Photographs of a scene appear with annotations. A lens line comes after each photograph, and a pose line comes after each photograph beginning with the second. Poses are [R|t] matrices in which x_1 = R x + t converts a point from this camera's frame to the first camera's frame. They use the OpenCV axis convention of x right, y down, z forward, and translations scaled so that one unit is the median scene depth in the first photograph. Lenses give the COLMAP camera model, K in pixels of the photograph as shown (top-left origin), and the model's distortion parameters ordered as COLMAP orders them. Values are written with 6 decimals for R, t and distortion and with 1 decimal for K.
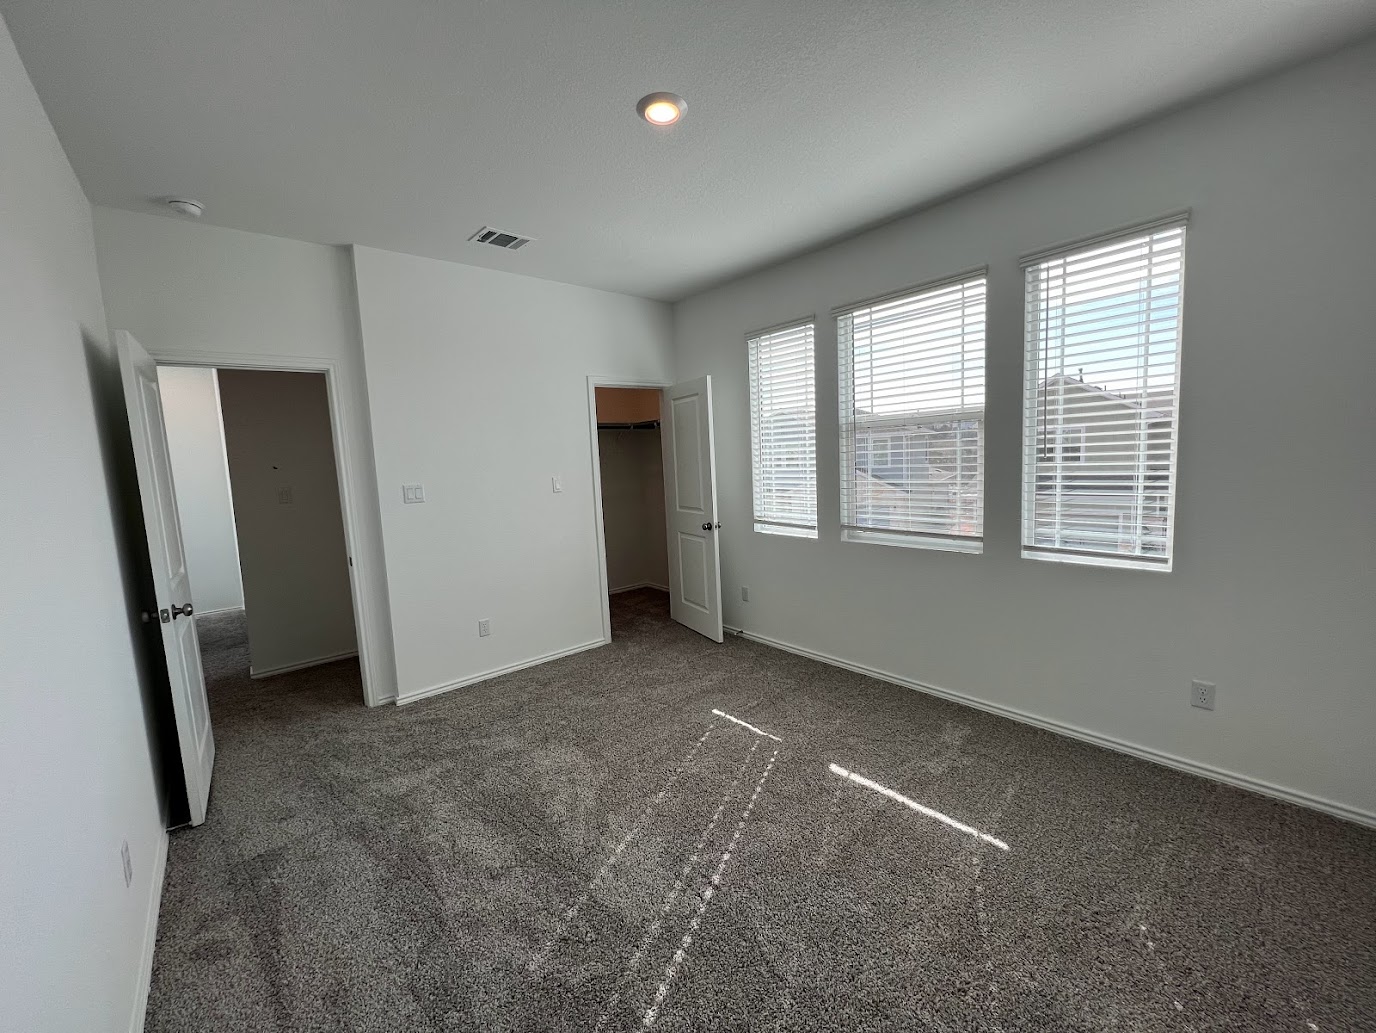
lens RADIAL K [[549.3, 0, 689.1], [0, 549.3, 512.1], [0, 0, 1]] dist [0.000947, 0.000054]
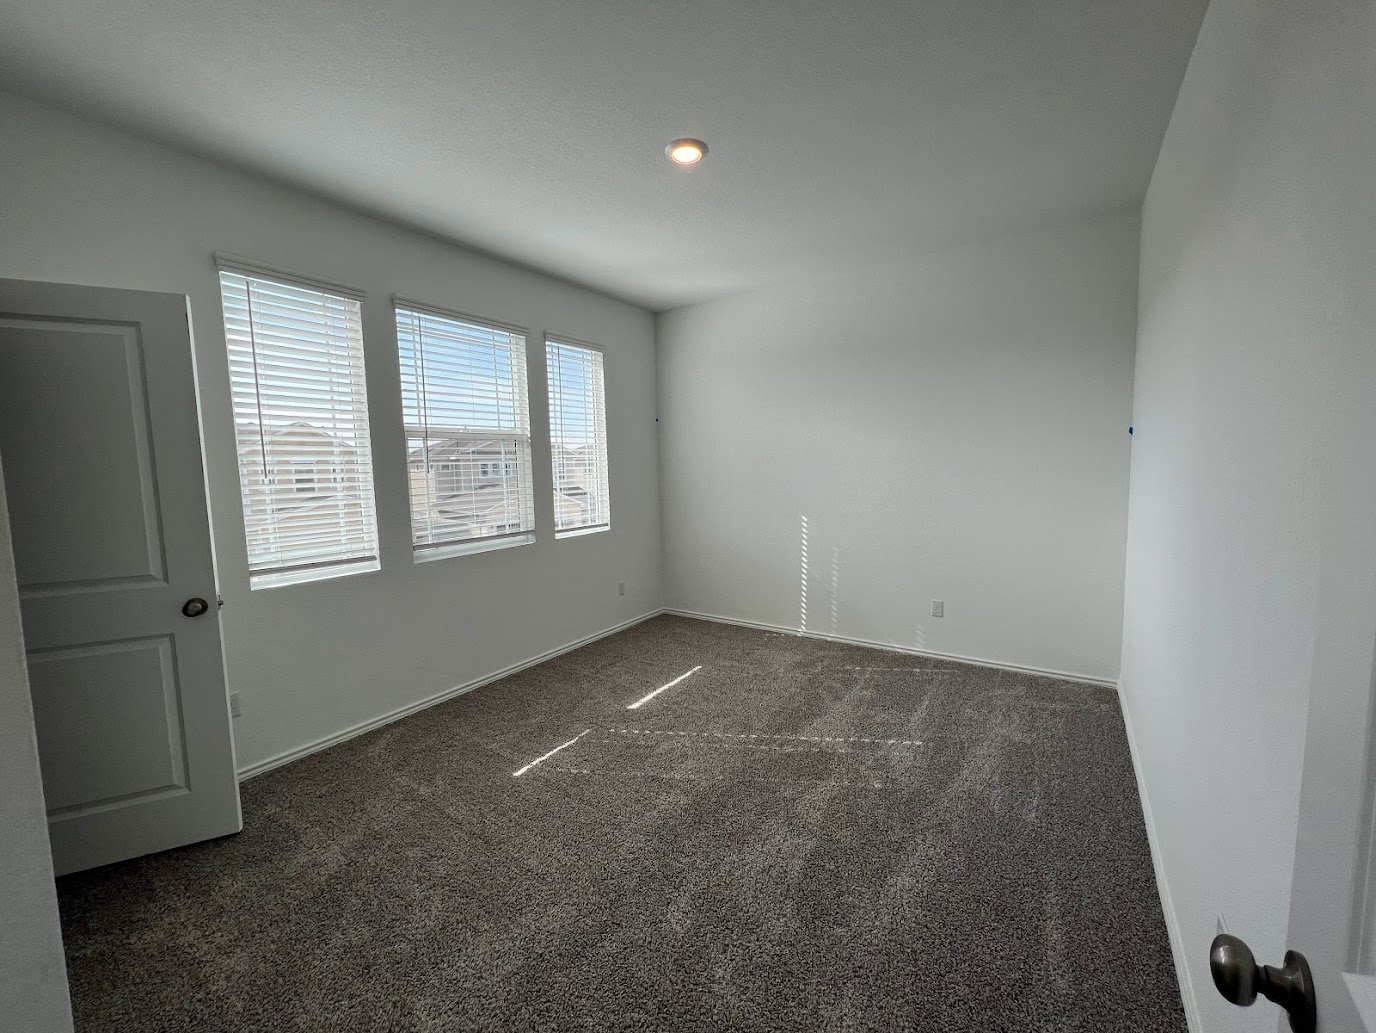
lens RADIAL K [[549.3, 0, 689.1], [0, 549.3, 512.1], [0, 0, 1]] dist [0.000947, 0.000054]
pose [[-0.258659, -0.045571, 0.964893, -0.782364], [0.122914, 0.989214, 0.079669, -0.052449], [-0.958117, 0.139206, -0.250268, 0.905996]]
